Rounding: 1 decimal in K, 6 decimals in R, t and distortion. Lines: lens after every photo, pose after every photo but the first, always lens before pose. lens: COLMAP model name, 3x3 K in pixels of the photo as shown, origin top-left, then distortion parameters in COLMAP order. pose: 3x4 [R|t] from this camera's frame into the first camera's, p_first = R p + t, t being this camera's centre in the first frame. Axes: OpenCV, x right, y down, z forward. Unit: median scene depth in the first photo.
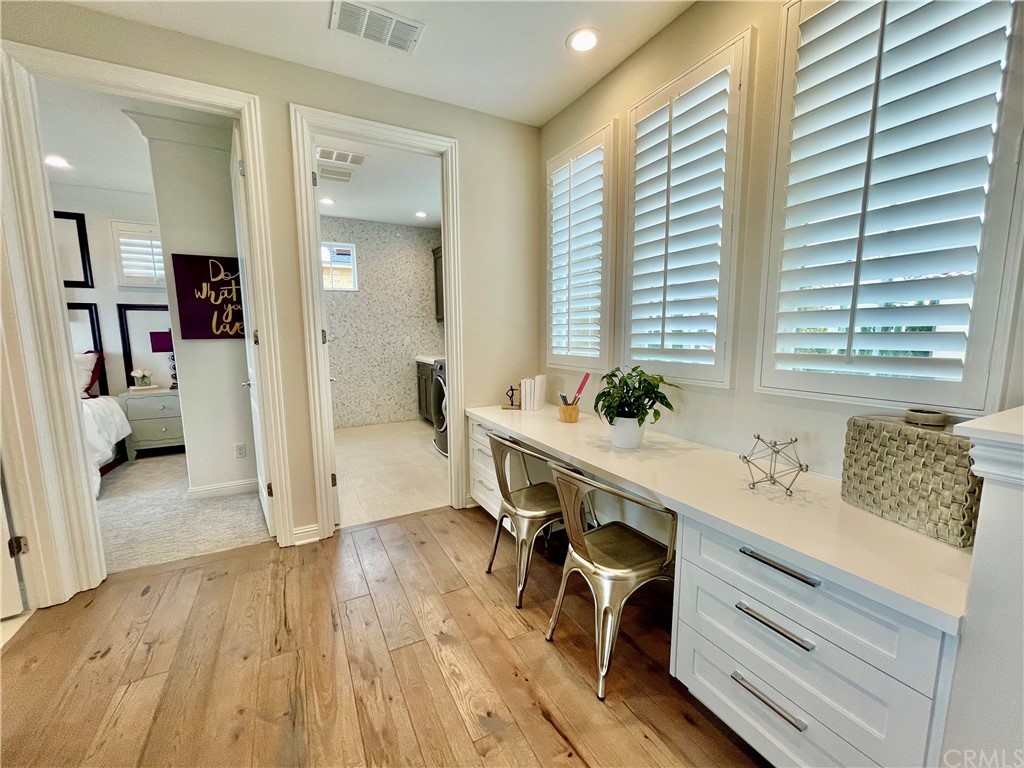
lens RADIAL K [[415.5, 0, 508.4], [0, 415.5, 386.6], [0, 0, 1]] dist [0.002945, 0.000471]
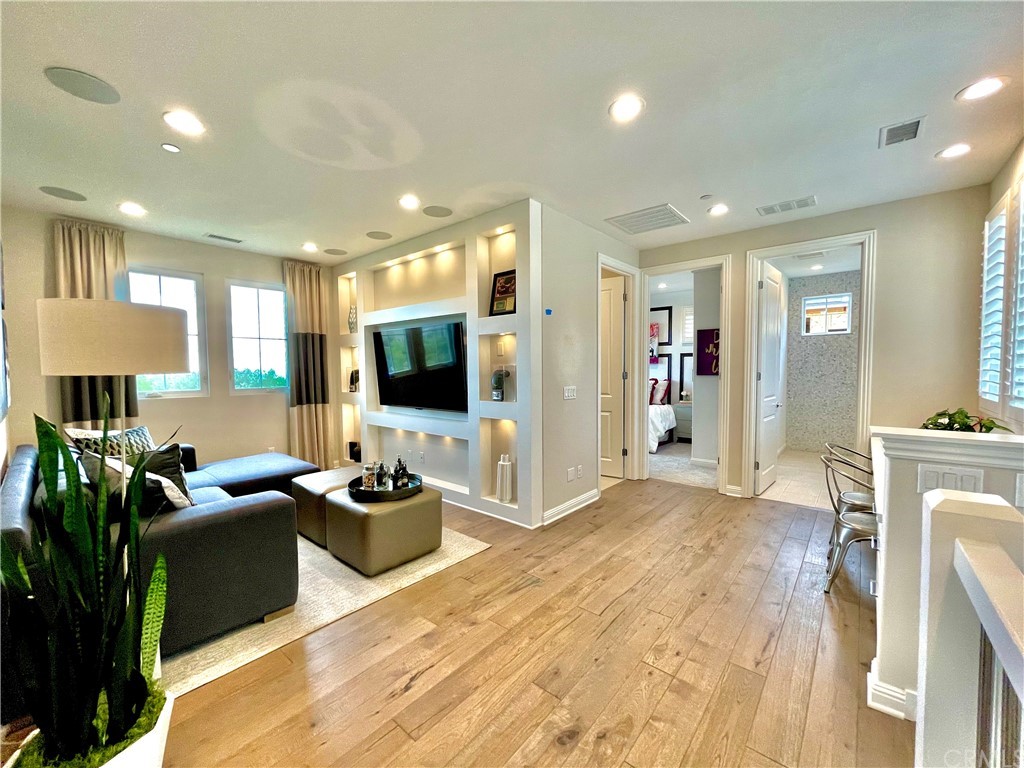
lens RADIAL K [[415.5, 0, 507.7], [0, 415.5, 386.9], [0, 0, 1]] dist [0.002945, 0.000471]
pose [[0.371526, 0.049216, -0.927117, 0.428541], [-0.117381, 0.993071, 0.005679, 0.017443], [0.920973, 0.106716, 0.374728, -0.316528]]
